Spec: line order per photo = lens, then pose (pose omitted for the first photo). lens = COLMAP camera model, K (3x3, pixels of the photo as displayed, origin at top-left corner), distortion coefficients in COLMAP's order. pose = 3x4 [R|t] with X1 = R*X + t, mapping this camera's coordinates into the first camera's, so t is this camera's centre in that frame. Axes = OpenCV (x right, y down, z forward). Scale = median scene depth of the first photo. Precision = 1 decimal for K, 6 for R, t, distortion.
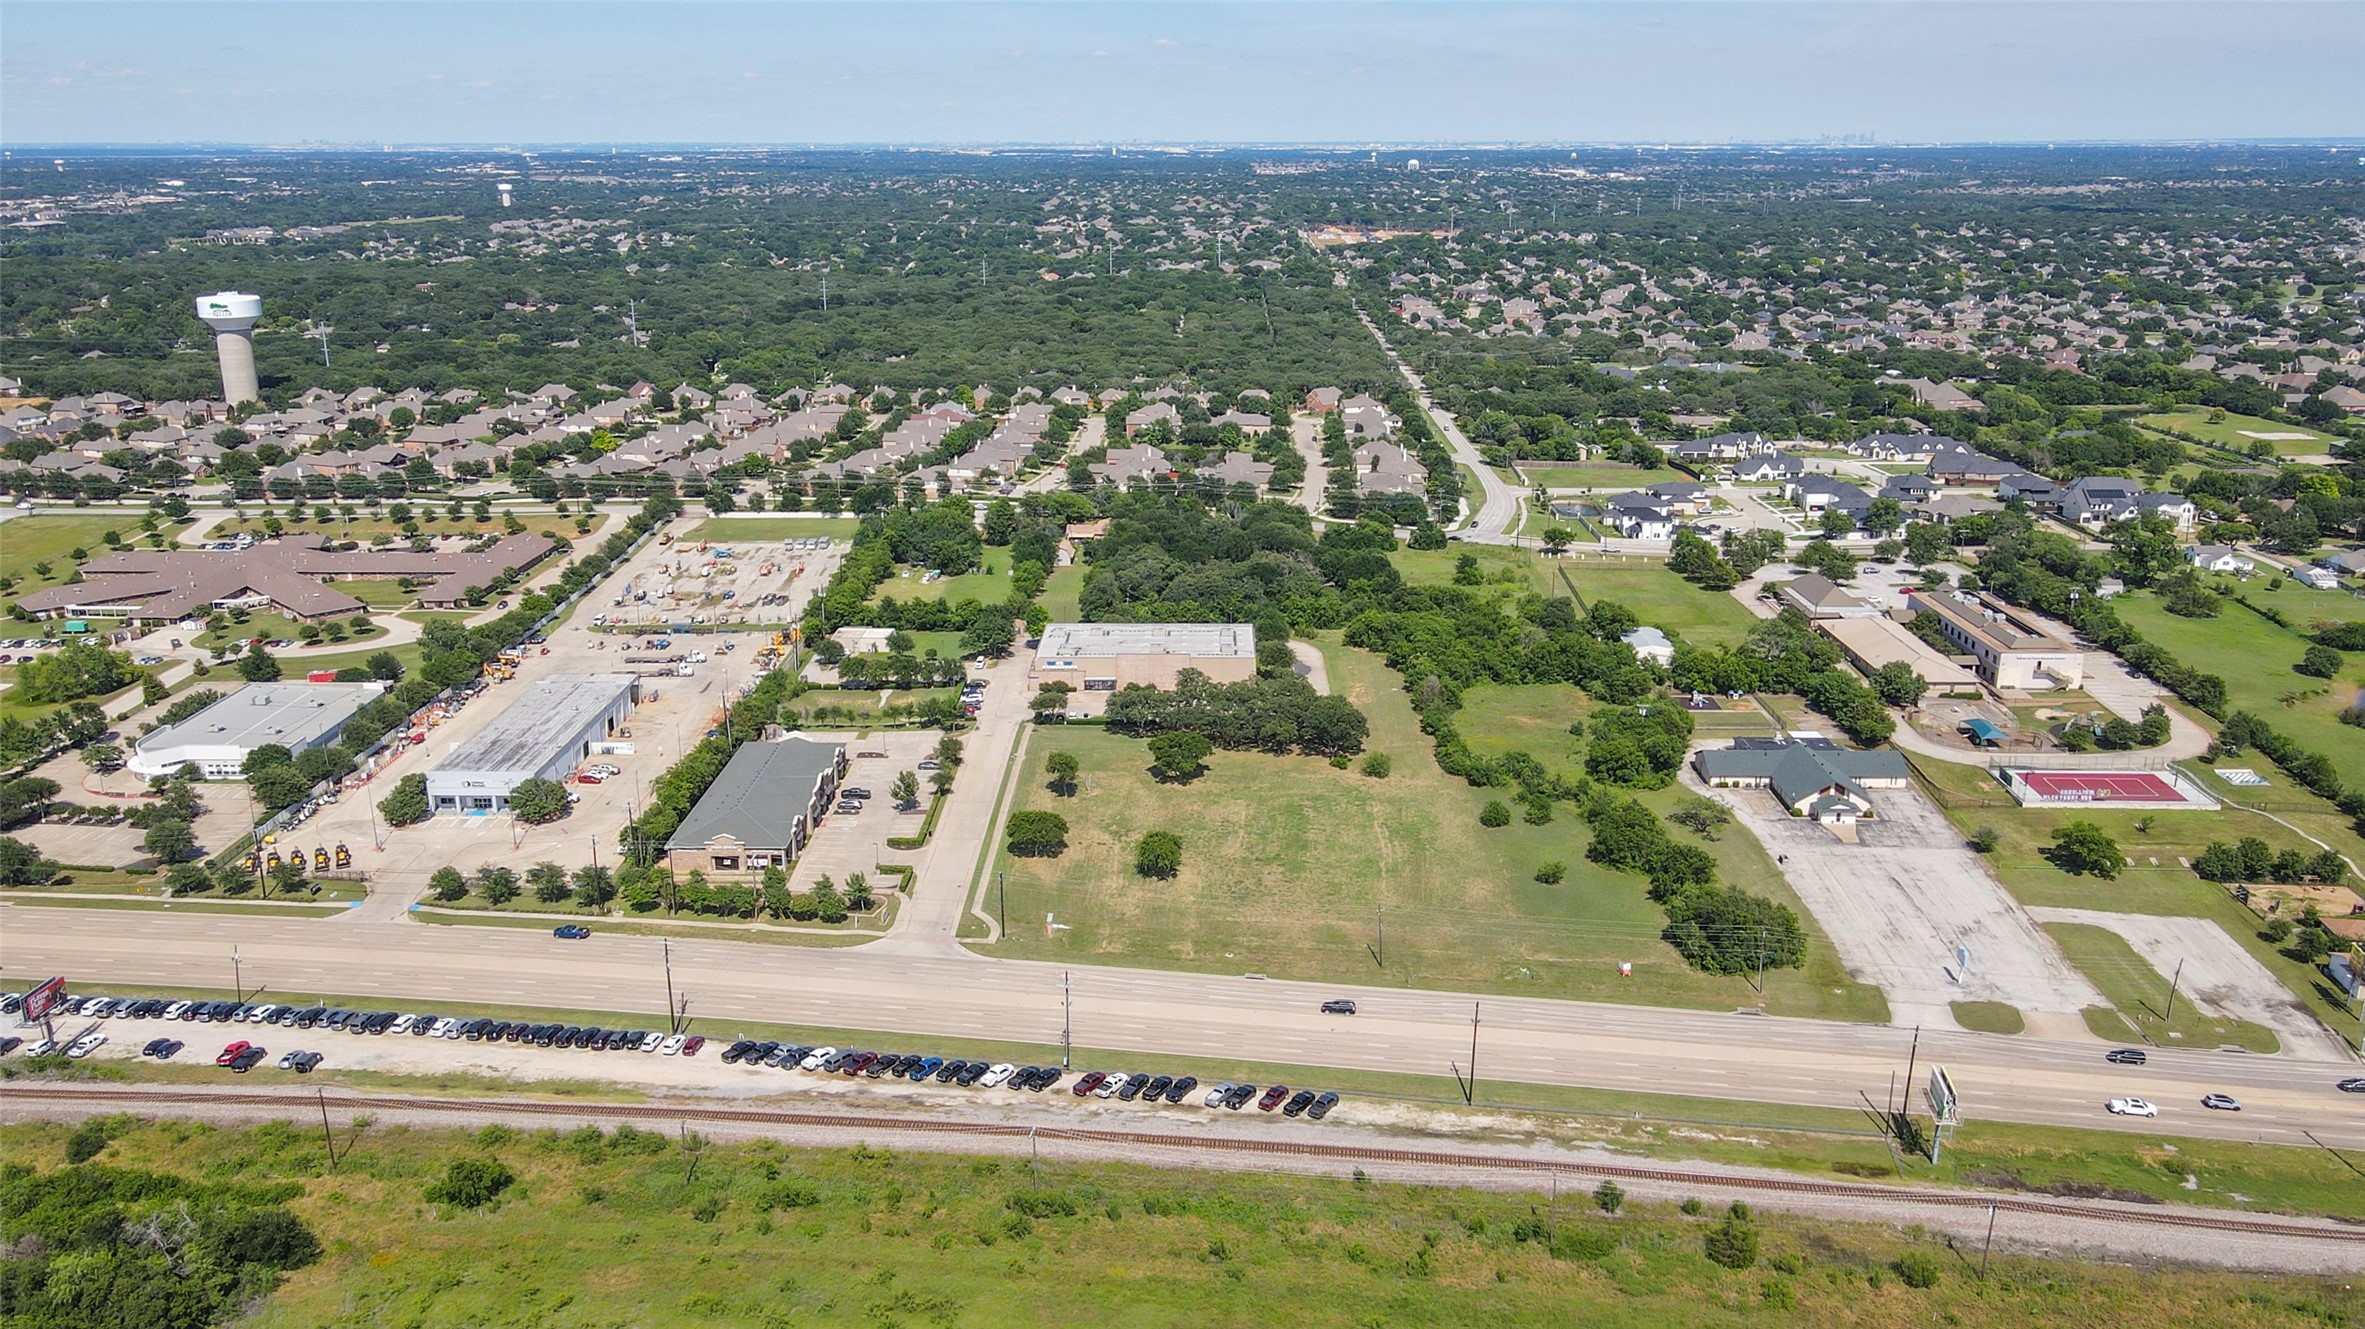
lens RADIAL K [[1802.7, 0, 1152.0], [0, 1802.7, 688.5], [0, 0, 1]] dist [-0.001151, 0.028269]
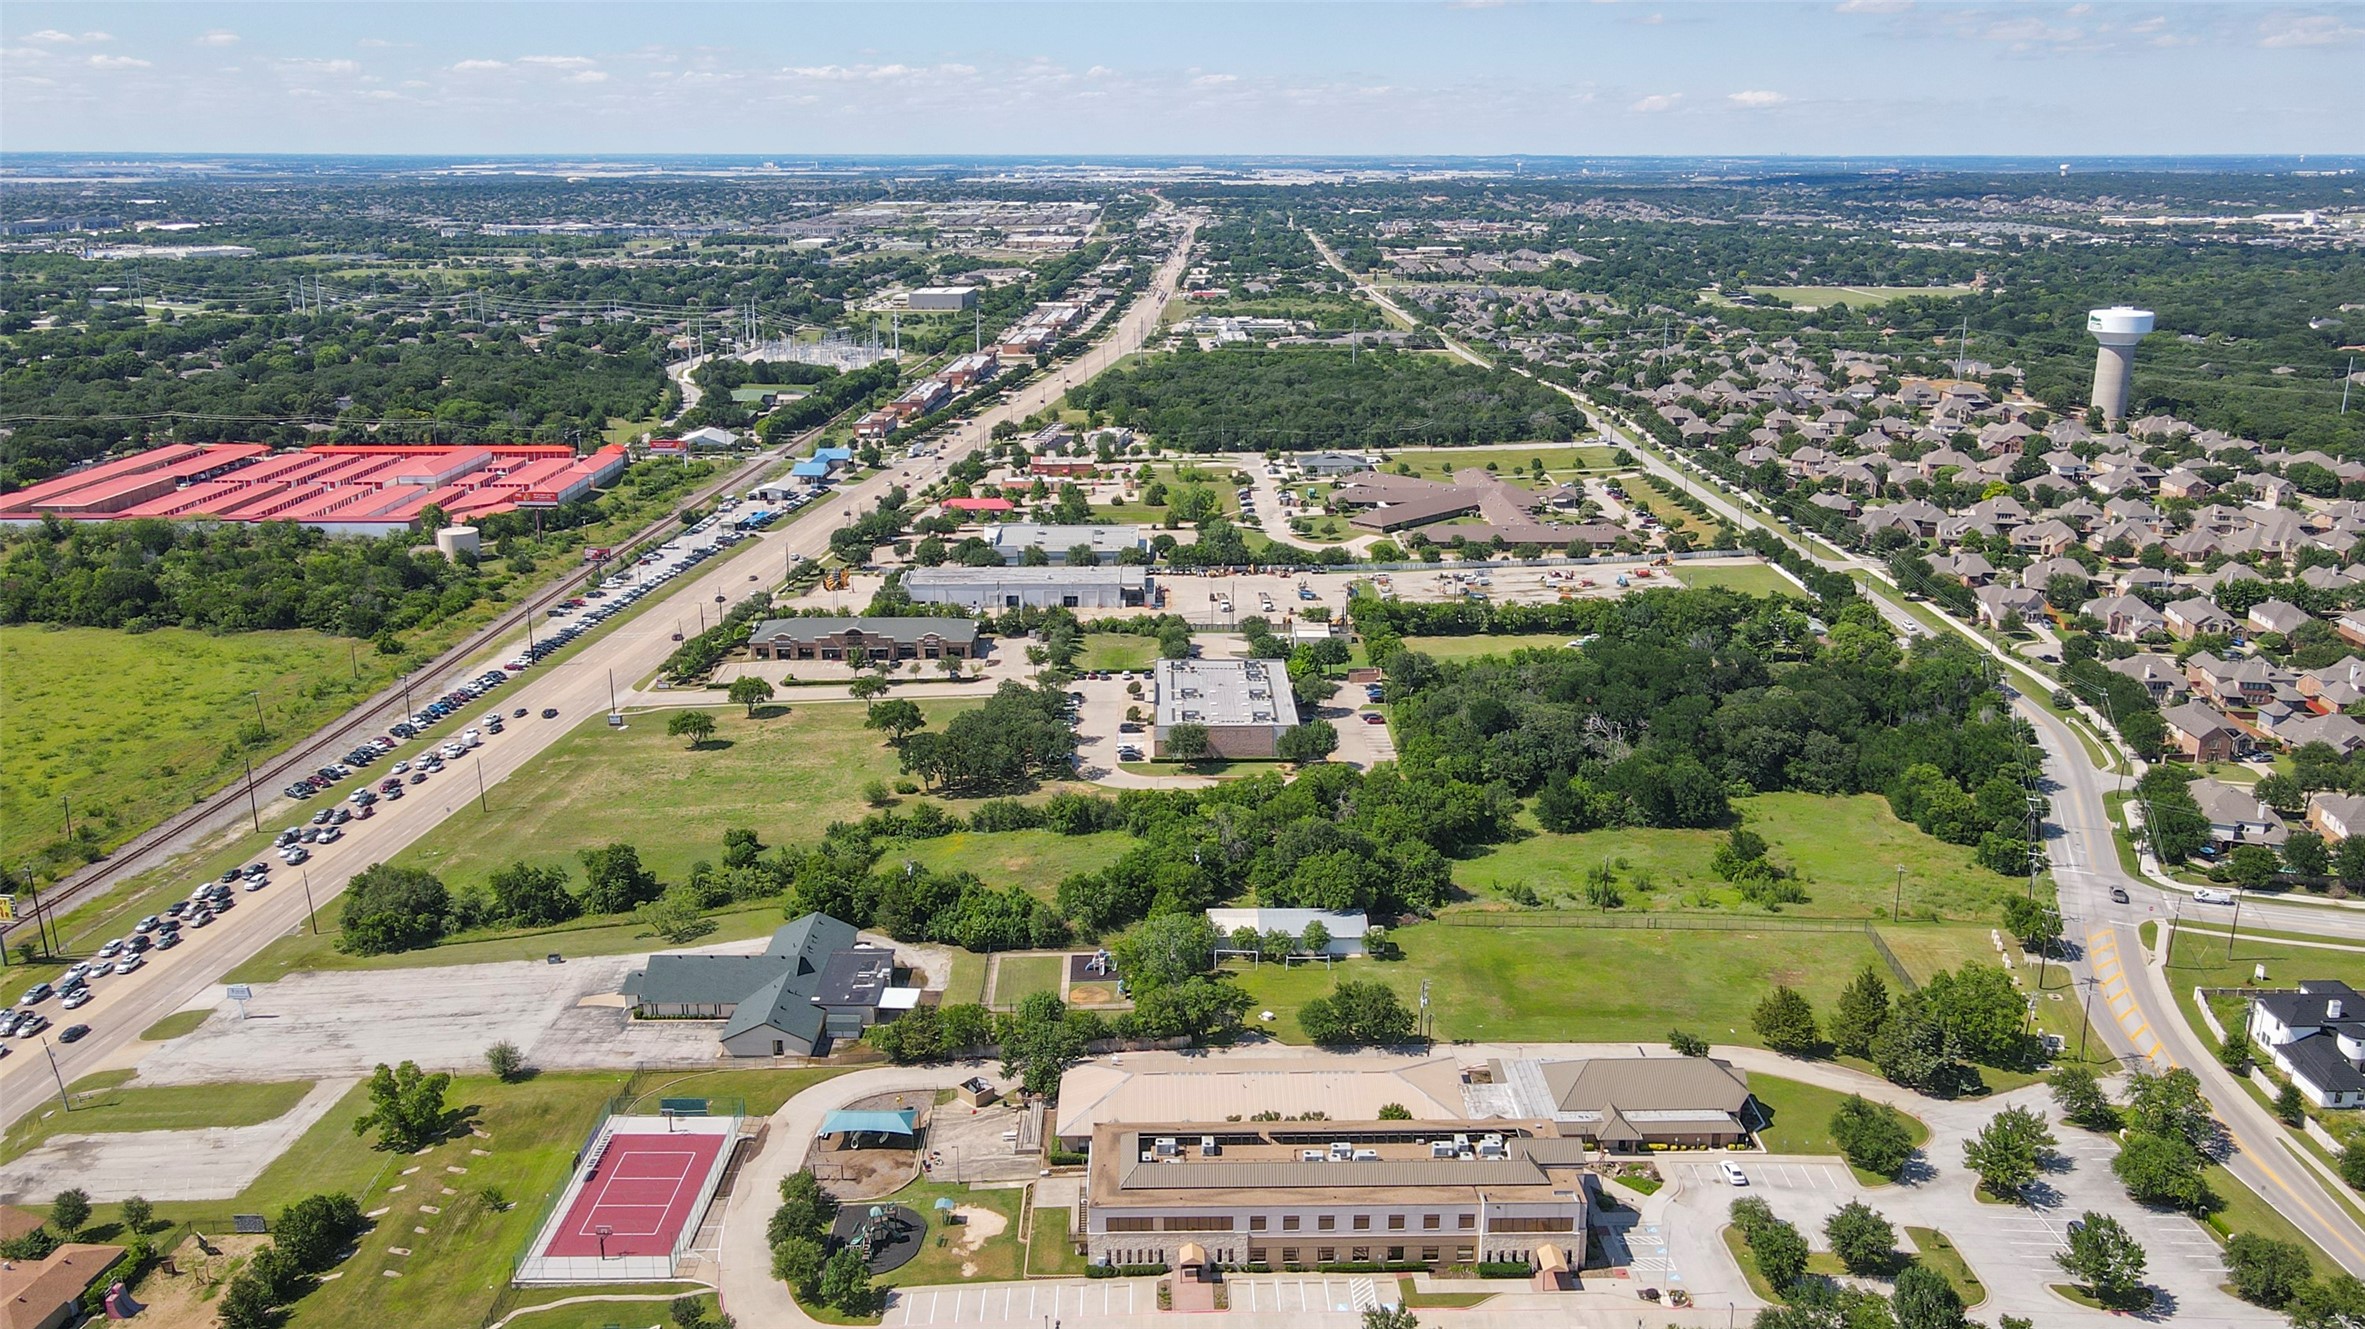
lens RADIAL K [[1802.7, 0, 1181.6], [0, 1802.7, 665.5], [0, 0, 1]] dist [-0.001151, 0.028269]
pose [[0.037956, 0.280688, -0.959048, 1.029992], [-0.295107, 0.920083, 0.257604, -0.316396], [0.954710, 0.273245, 0.117756, 1.004171]]
